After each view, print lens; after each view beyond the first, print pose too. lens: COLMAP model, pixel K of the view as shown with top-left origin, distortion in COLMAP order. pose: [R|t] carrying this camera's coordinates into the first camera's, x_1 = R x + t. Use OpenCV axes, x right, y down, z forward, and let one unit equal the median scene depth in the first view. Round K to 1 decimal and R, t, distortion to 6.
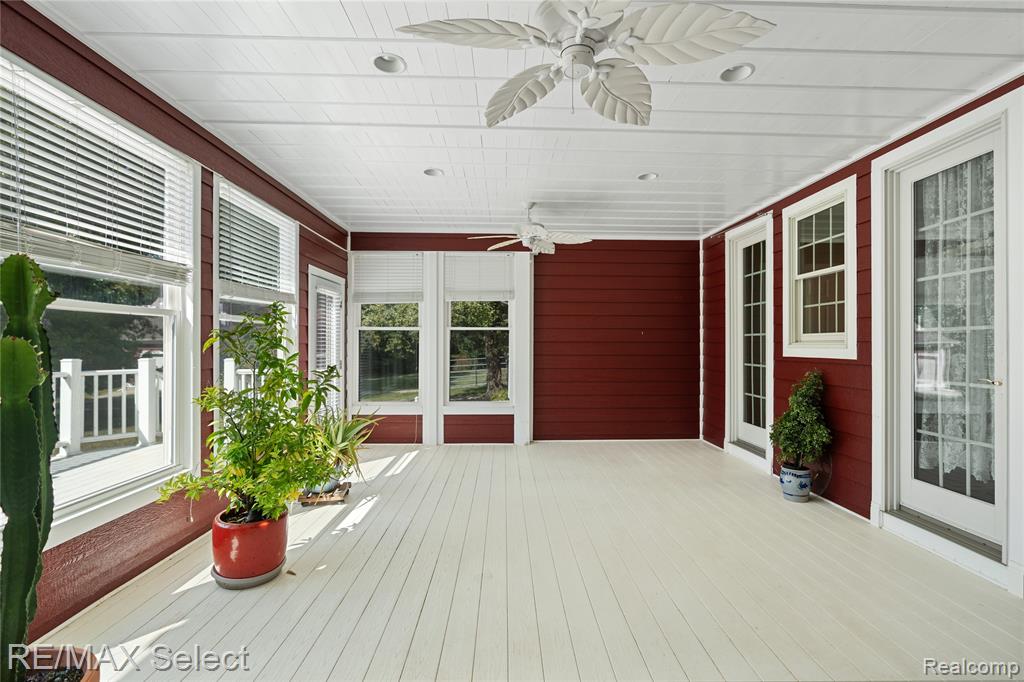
lens RADIAL K [[457.9, 0, 512.0], [0, 457.9, 341.0], [0, 0, 1]] dist [0.000631, 0.000454]
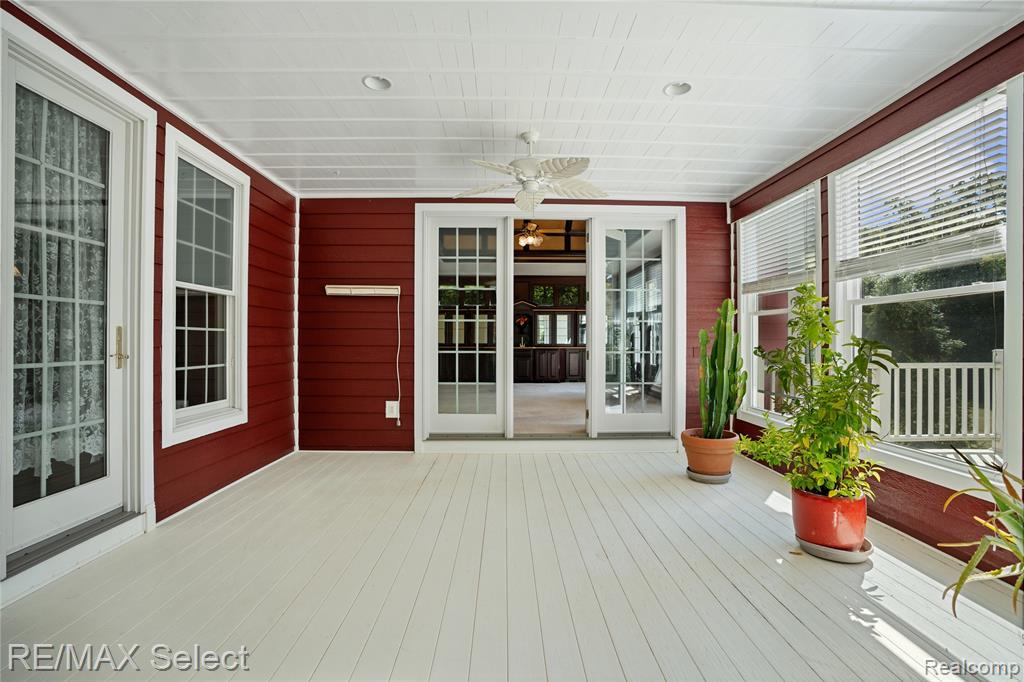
lens RADIAL K [[478.1, 0, 513.6], [0, 478.1, 327.8], [0, 0, 1]] dist [-0.001294, 0.000540]
pose [[-0.999955, -0.007582, -0.005649, 0.112956], [-0.007409, 0.999521, -0.030043, 0.039019], [0.005874, -0.029999, -0.999533, 1.592289]]
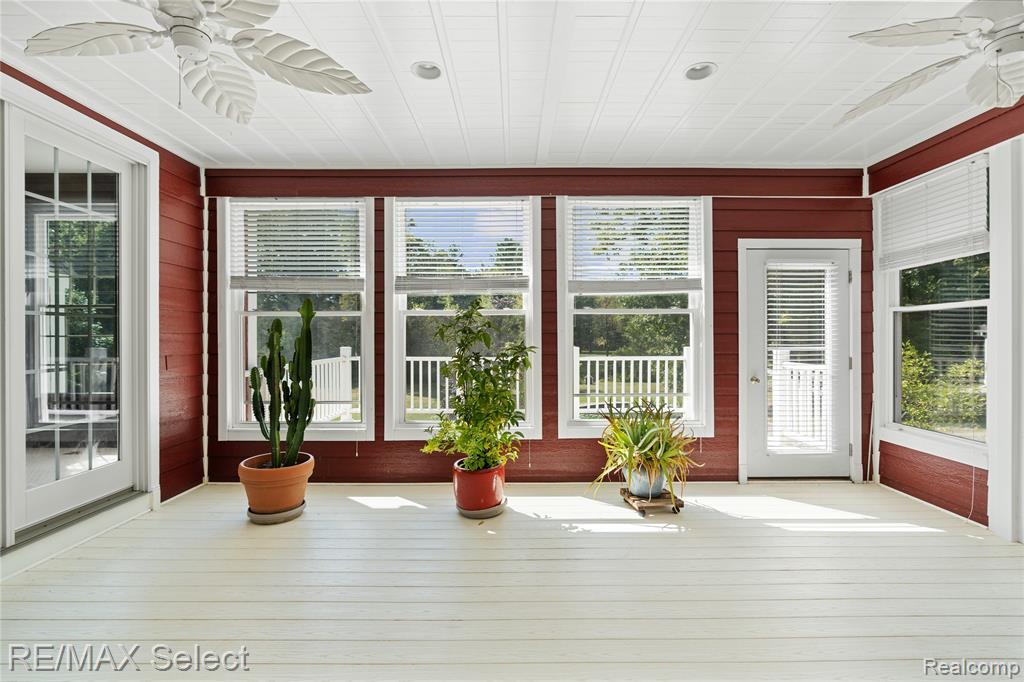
lens RADIAL K [[462.6, 0, 521.4], [0, 462.6, 328.6], [0, 0, 1]] dist [-0.008245, 0.001857]
pose [[-0.011490, -0.025143, -0.999618, 0.574727], [0.007420, 0.999654, -0.025230, 0.022646], [0.999906, -0.007707, -0.011299, 0.871068]]
